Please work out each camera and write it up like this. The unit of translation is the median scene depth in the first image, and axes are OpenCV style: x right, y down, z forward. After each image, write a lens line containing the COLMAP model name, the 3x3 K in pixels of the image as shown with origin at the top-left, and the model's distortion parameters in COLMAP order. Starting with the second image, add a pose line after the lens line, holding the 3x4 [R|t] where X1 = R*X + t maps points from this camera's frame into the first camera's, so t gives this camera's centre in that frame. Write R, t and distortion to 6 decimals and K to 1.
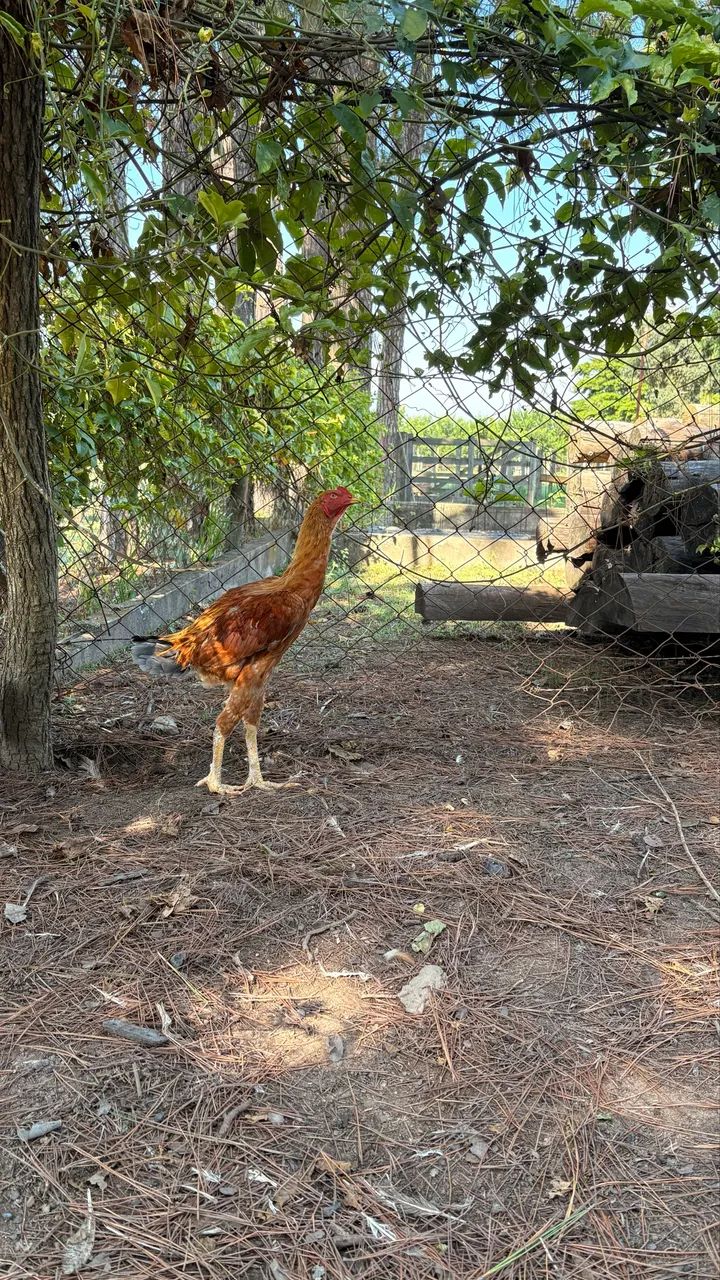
lens RADIAL K [[1134.6, 0, 368.5], [0, 1134.6, 633.9], [0, 0, 1]] dist [0.008098, -0.005083]
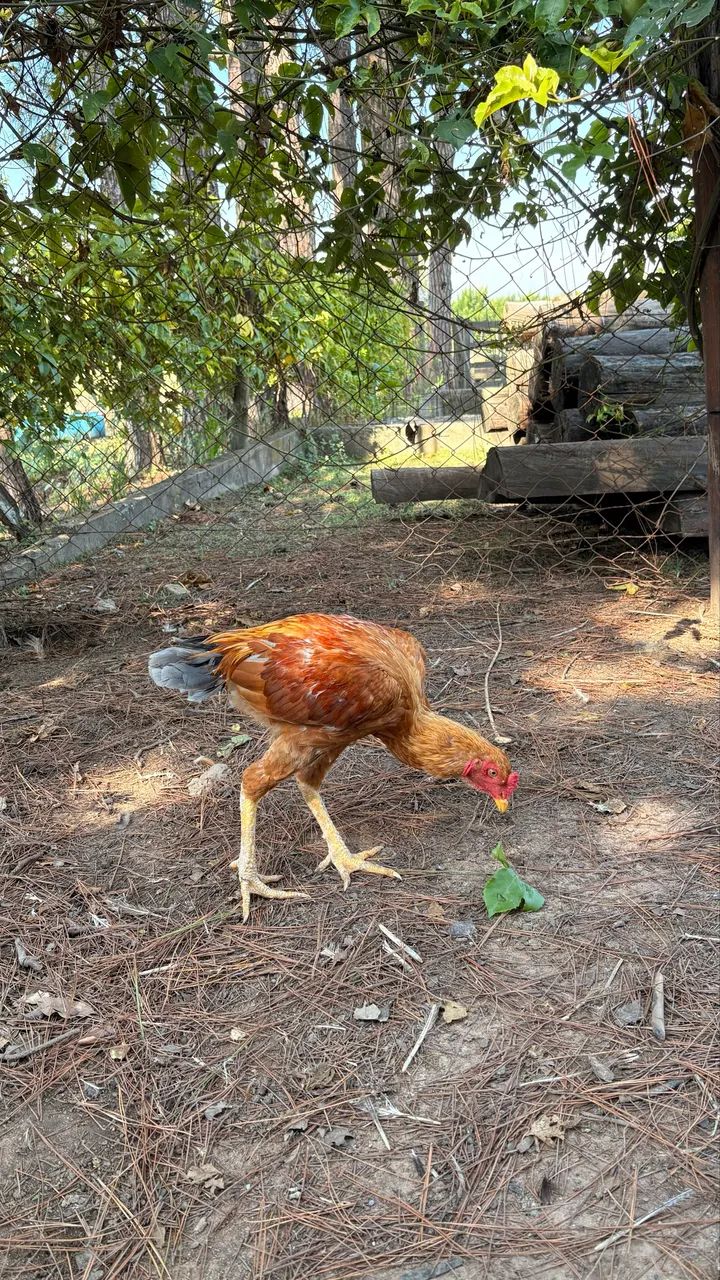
lens RADIAL K [[1133.1, 0, 355.2], [0, 1133.1, 634.7], [0, 0, 1]] dist [0.010019, -0.004041]
pose [[0.993779, -0.058861, -0.094540, 0.208054], [0.067324, 0.993756, 0.088975, 0.026076], [0.088713, -0.094786, 0.991537, -0.150013]]
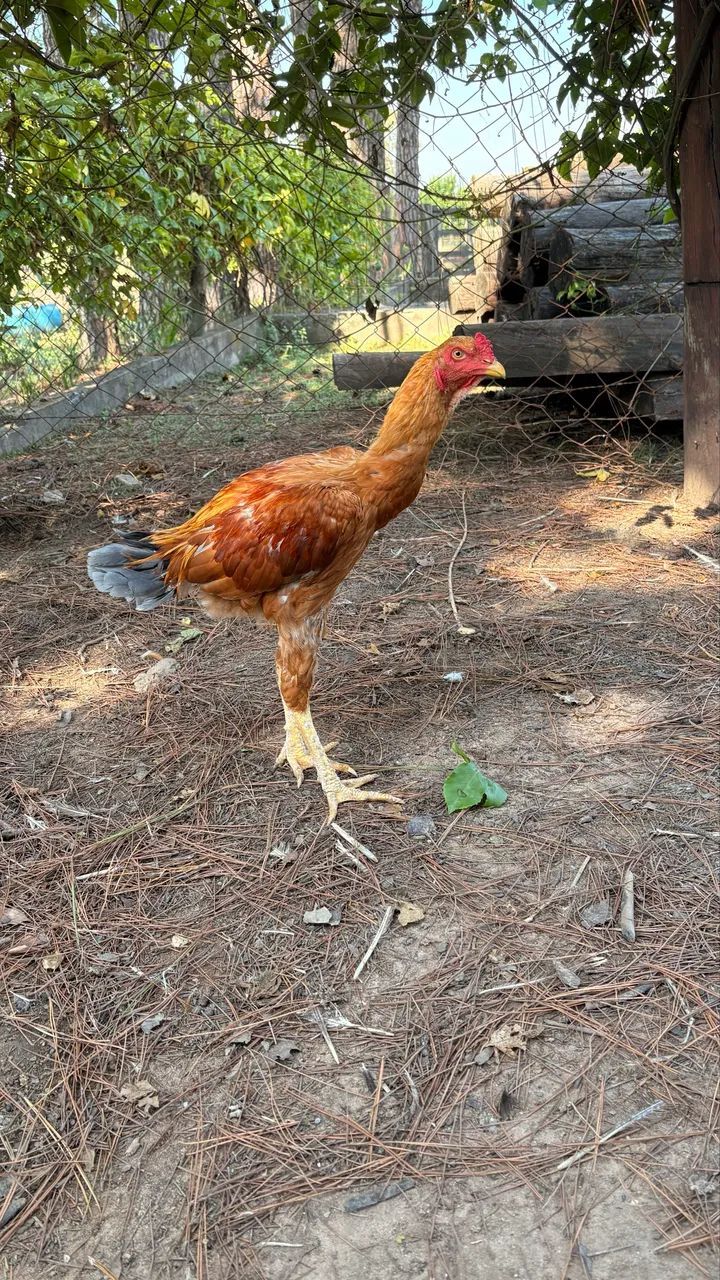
lens RADIAL K [[1133.1, 0, 355.2], [0, 1133.1, 634.7], [0, 0, 1]] dist [0.010019, -0.004041]
pose [[0.995630, -0.059065, -0.072329, 0.212223], [0.071152, 0.981462, 0.177957, 0.040295], [0.060477, -0.182326, 0.981376, -0.106522]]
